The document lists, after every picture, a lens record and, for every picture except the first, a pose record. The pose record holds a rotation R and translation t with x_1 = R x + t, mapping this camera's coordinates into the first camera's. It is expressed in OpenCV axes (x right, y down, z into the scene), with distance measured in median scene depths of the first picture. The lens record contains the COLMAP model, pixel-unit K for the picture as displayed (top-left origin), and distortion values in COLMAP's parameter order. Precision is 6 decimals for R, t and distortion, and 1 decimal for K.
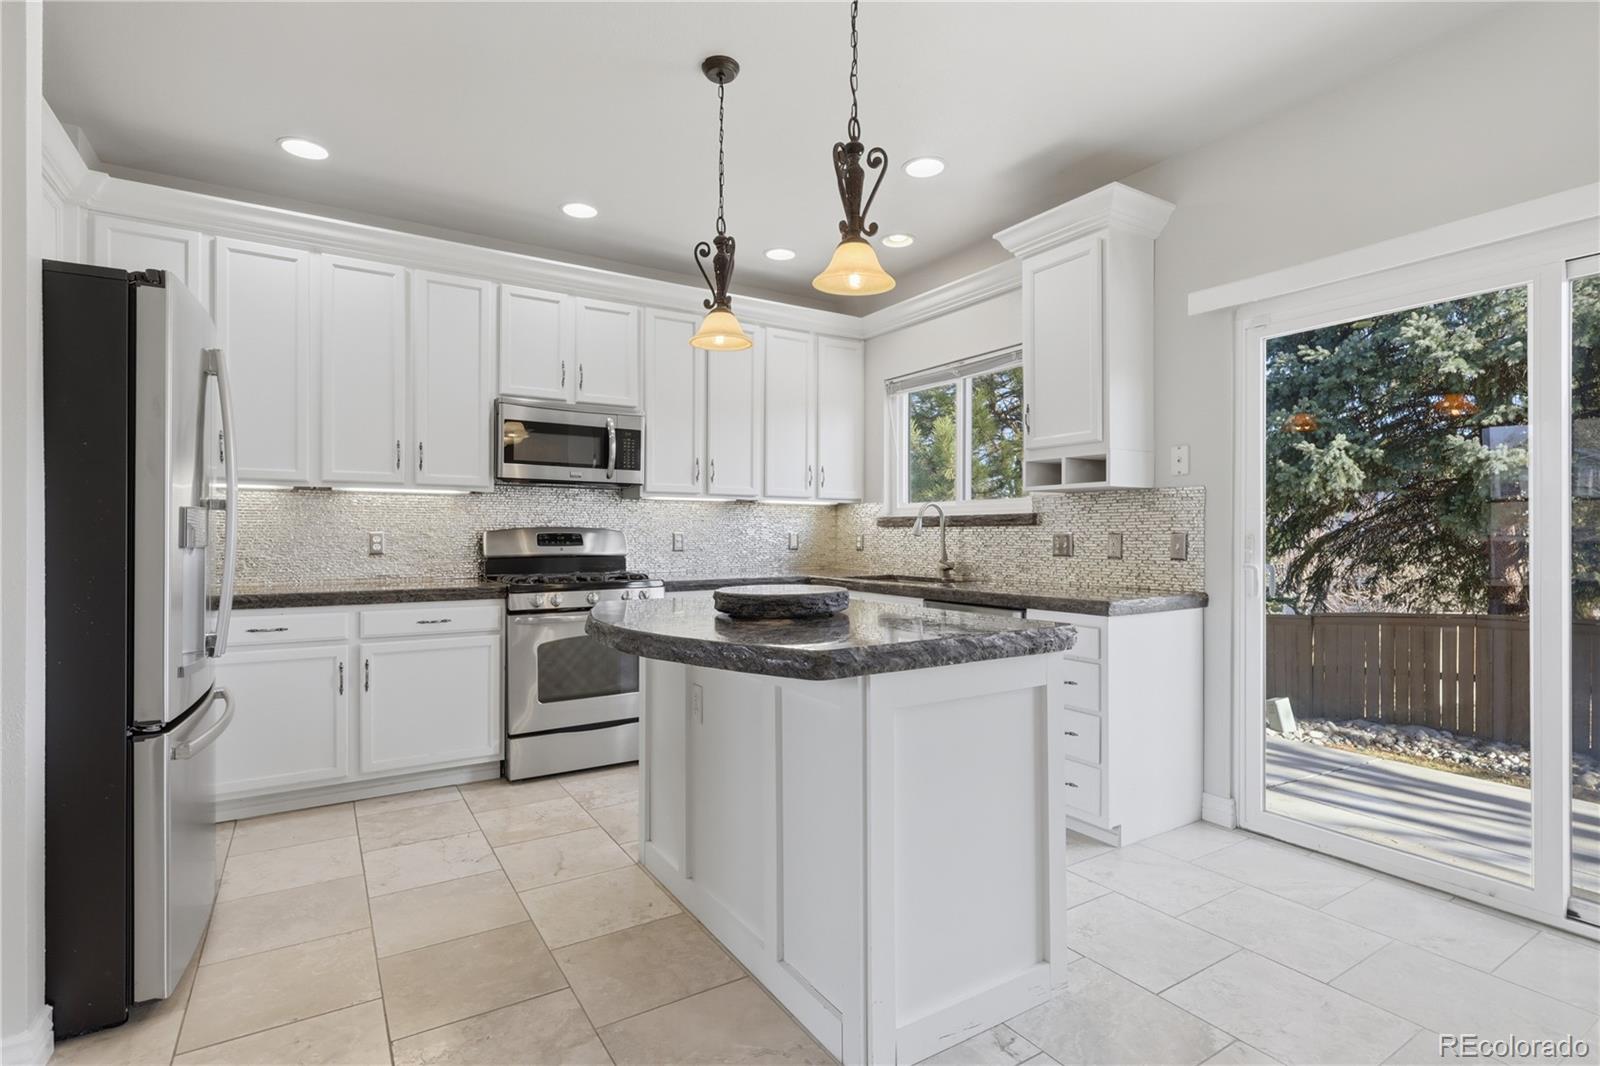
lens RADIAL K [[813.3, 0, 801.0], [0, 813.3, 520.4], [0, 0, 1]] dist [-0.000383, 0.000147]
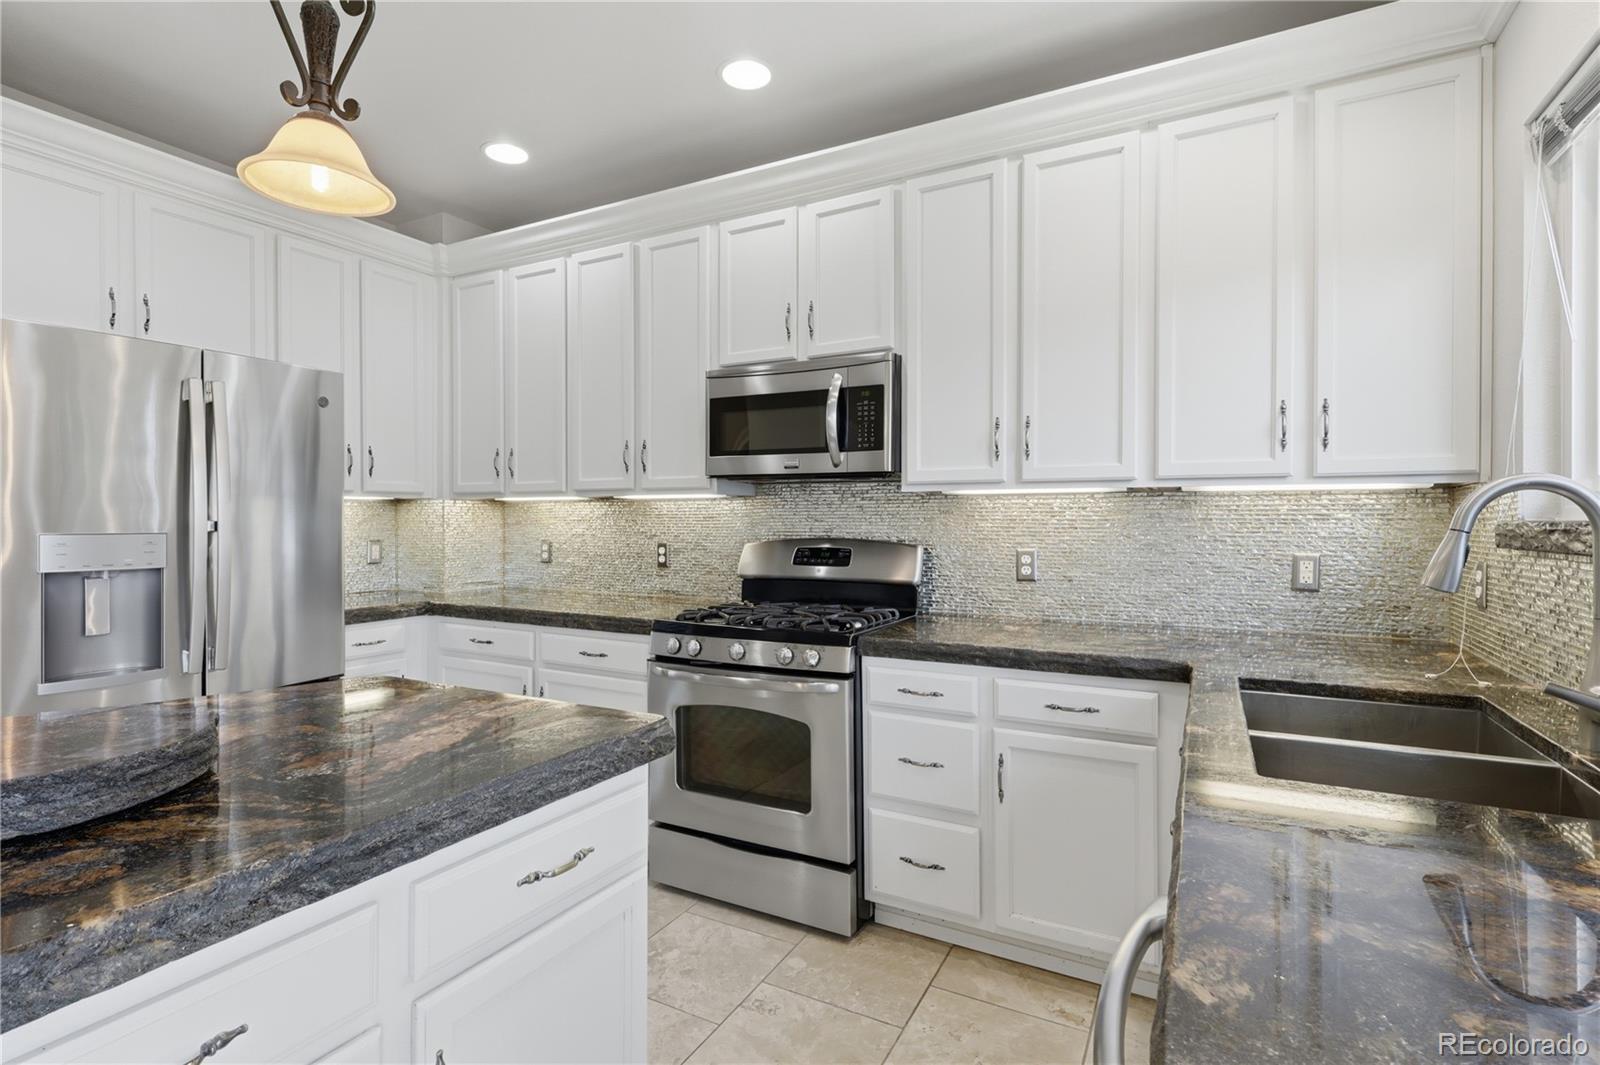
lens RADIAL K [[769.2, 0, 800.0], [0, 769.2, 532.5], [0, 0, 1]] dist [0.000186, 0.000109]
pose [[0.485153, -0.003651, -0.874422, 0.277275], [0.007684, 0.999970, 0.000088, 0.001142], [0.874395, -0.006762, 0.485167, 0.654753]]
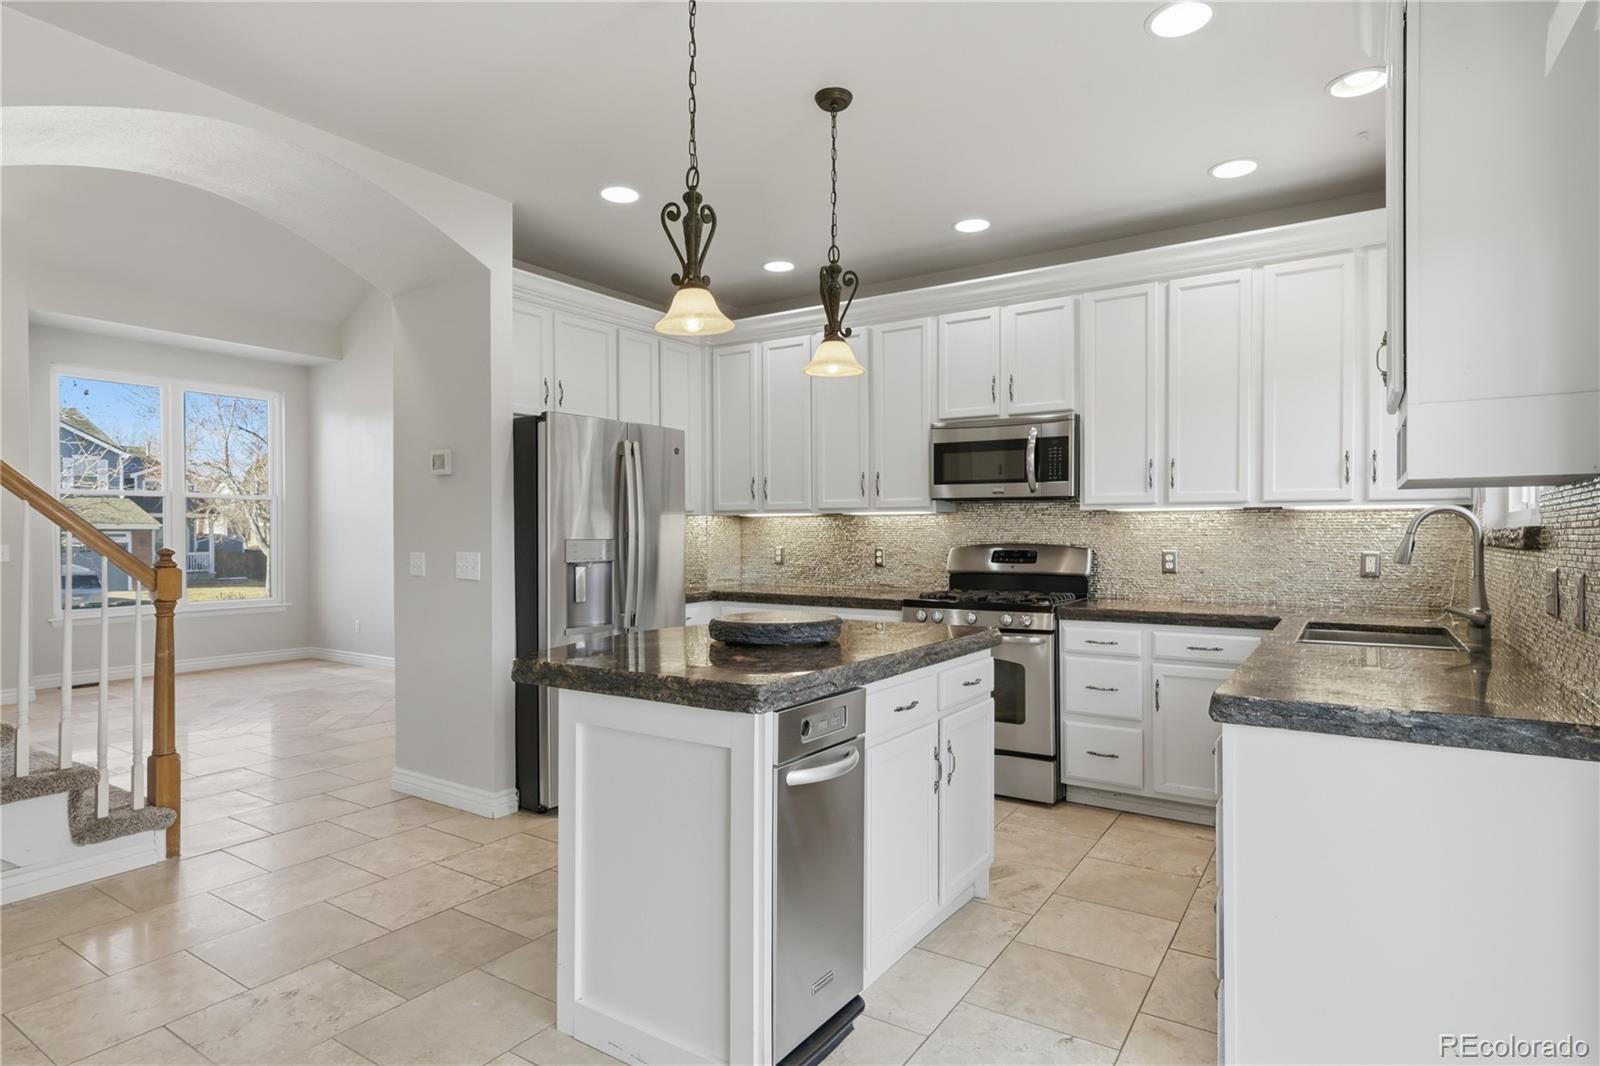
lens RADIAL K [[856.4, 0, 802.0], [0, 856.4, 549.2], [0, 0, 1]] dist [-0.001370, -0.000437]
pose [[0.404241, -0.001065, -0.914652, 0.534606], [0.008981, 0.999956, 0.002805, 0.008093], [0.914608, -0.009349, 0.404233, 0.350872]]
